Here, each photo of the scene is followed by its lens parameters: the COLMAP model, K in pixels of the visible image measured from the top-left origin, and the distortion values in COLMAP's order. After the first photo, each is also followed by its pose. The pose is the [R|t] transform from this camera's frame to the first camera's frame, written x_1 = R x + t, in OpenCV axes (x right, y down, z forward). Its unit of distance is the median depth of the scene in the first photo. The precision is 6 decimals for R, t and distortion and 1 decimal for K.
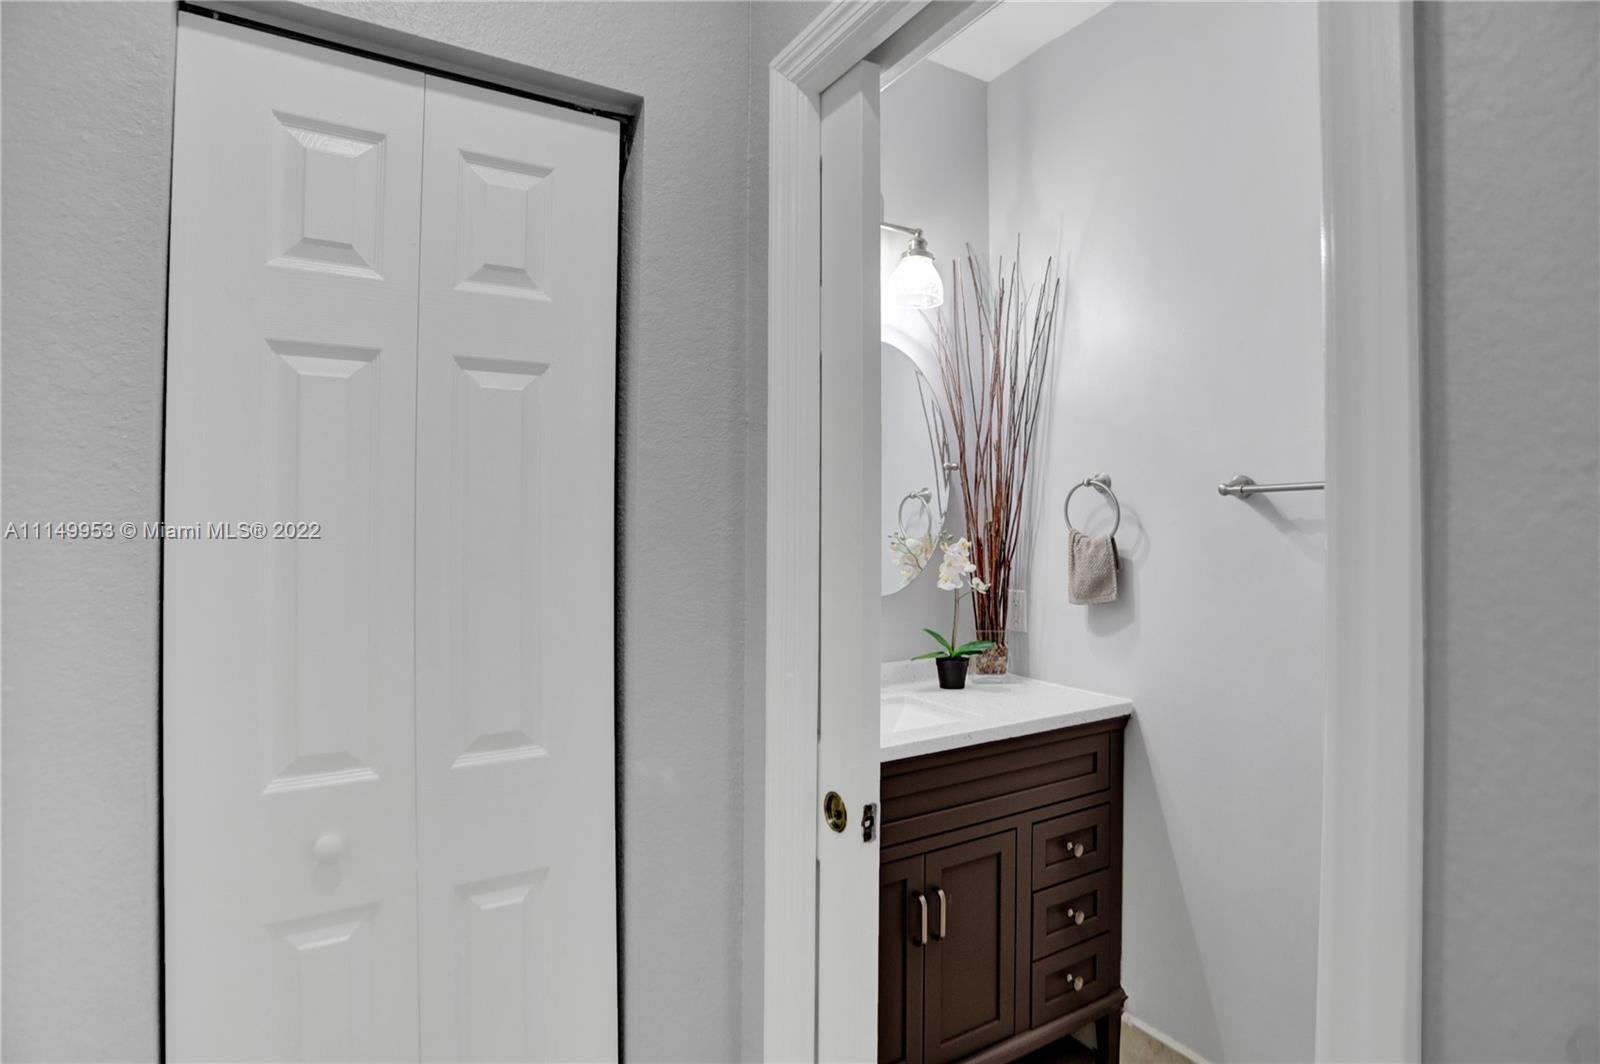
lens RADIAL K [[809.4, 0, 806.7], [0, 809.4, 537.5], [0, 0, 1]] dist [-0.050143, 0.005177]
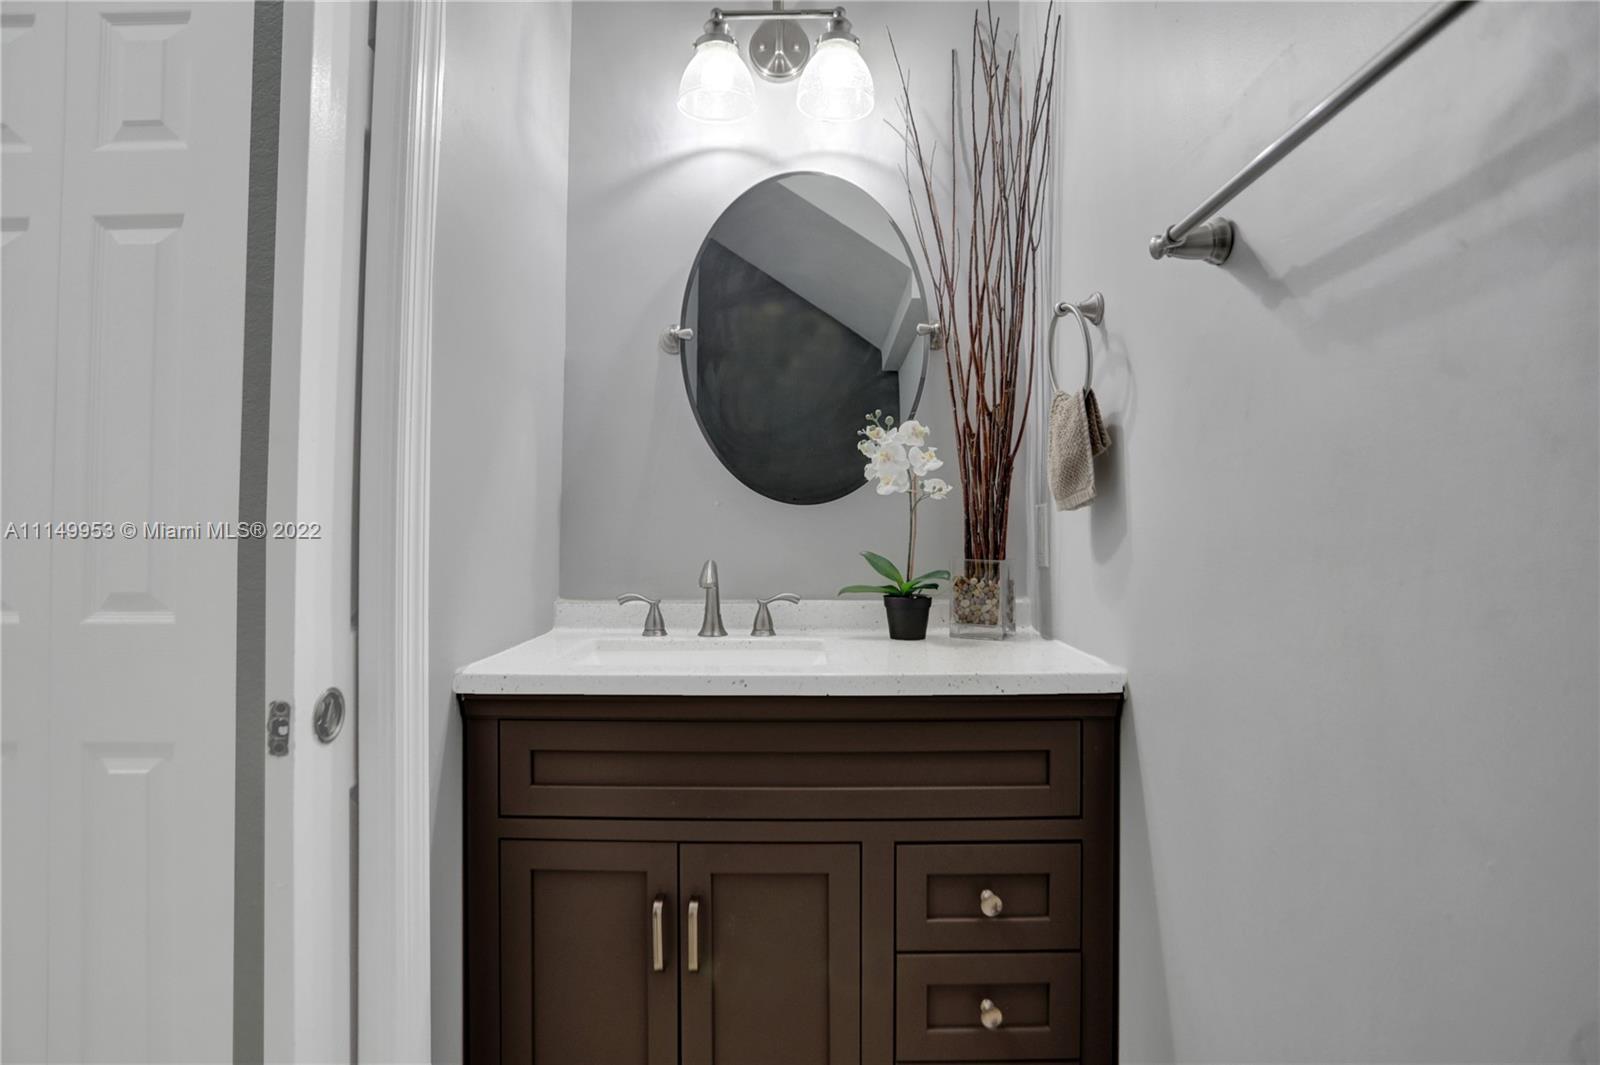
lens RADIAL K [[809.4, 0, 801.0], [0, 809.4, 521.0], [0, 0, 1]] dist [-0.050143, 0.005177]
pose [[0.853472, -0.007943, -0.521078, 0.509574], [-0.002974, 0.999793, -0.020112, 0.108450], [0.521130, 0.018715, 0.853272, 0.386554]]
